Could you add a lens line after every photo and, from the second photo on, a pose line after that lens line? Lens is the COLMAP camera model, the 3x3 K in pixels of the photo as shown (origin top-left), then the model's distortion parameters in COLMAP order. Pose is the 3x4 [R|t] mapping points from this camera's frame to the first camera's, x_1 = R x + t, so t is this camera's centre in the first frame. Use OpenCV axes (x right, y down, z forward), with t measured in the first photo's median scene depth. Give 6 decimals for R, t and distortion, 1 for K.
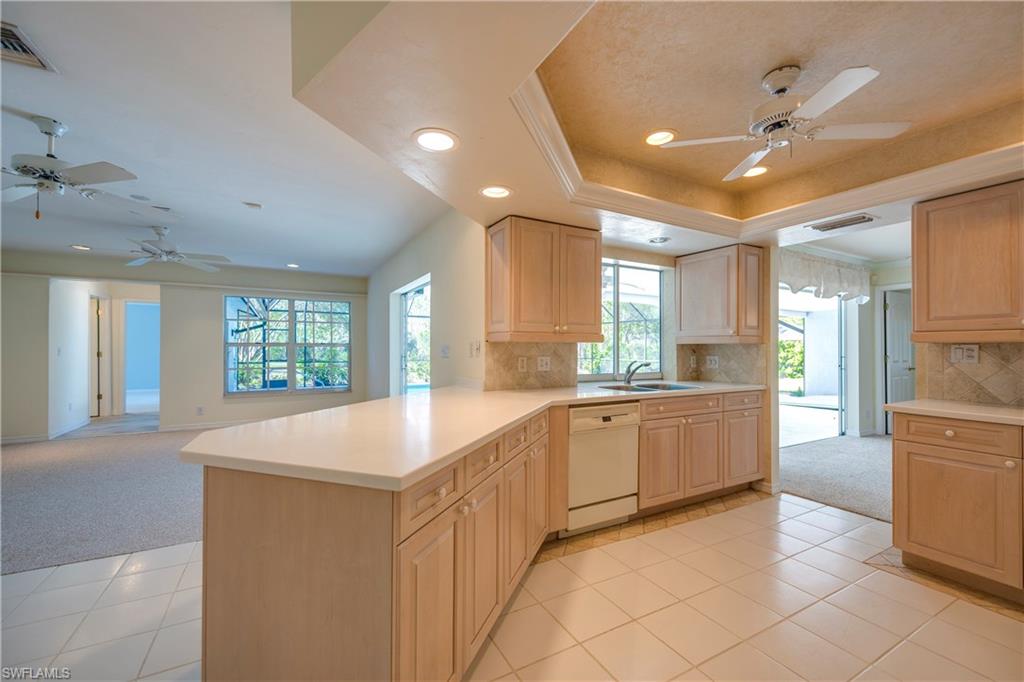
lens RADIAL K [[419.7, 0, 512.0], [0, 419.7, 341.0], [0, 0, 1]] dist [0.000488, -0.000089]
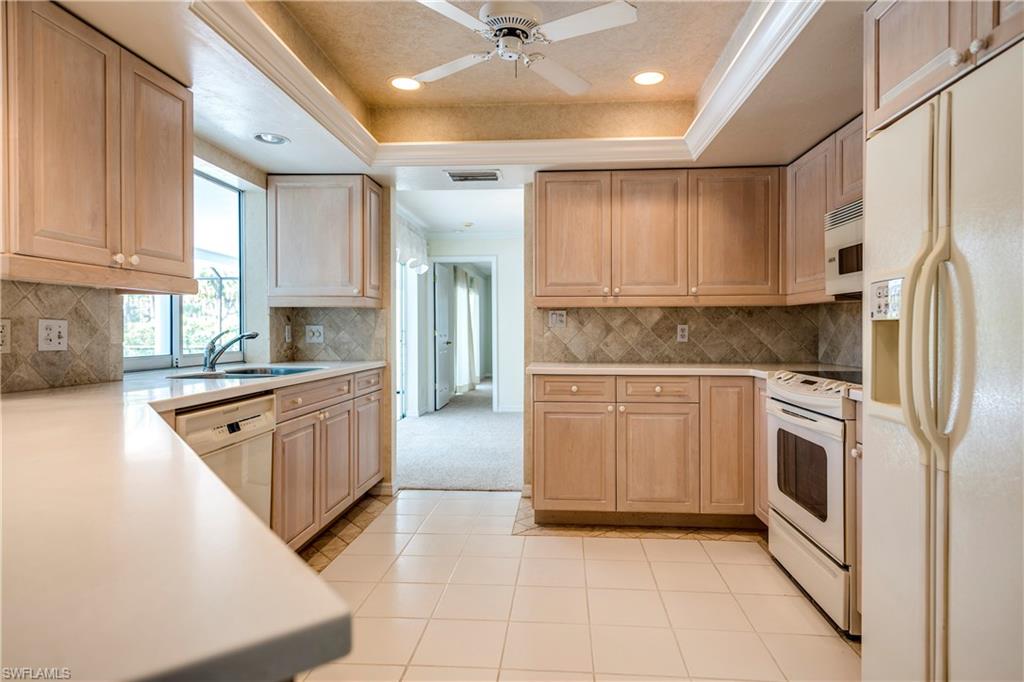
lens RADIAL K [[568.3, 0, 524.4], [0, 568.3, 331.0], [0, 0, 1]] dist [0.027403, 0.000079]
pose [[0.529377, -0.004285, 0.848376, -0.185782], [-0.009715, 0.999891, 0.011113, 0.036705], [-0.848331, -0.014125, 0.529278, 0.221673]]
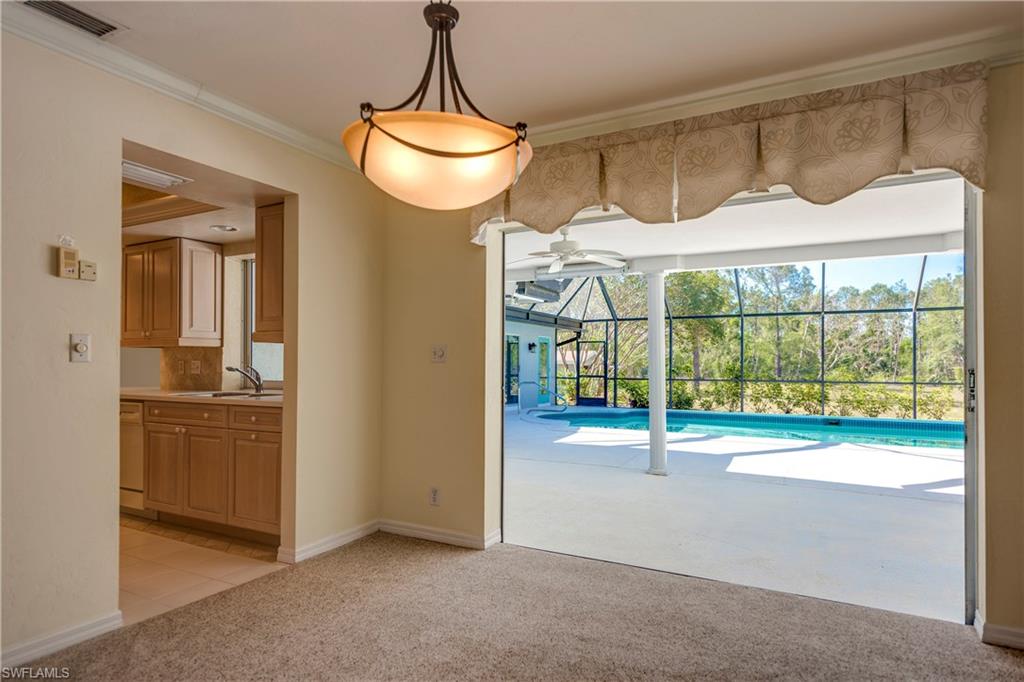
lens RADIAL K [[558.7, 0, 514.1], [0, 558.7, 358.9], [0, 0, 1]] dist [0.000307, 0.000055]
pose [[0.544771, -0.009128, -0.838535, 1.702298], [0.013274, 0.999909, -0.002261, 0.046548], [0.838480, -0.009899, 0.544843, 0.887949]]
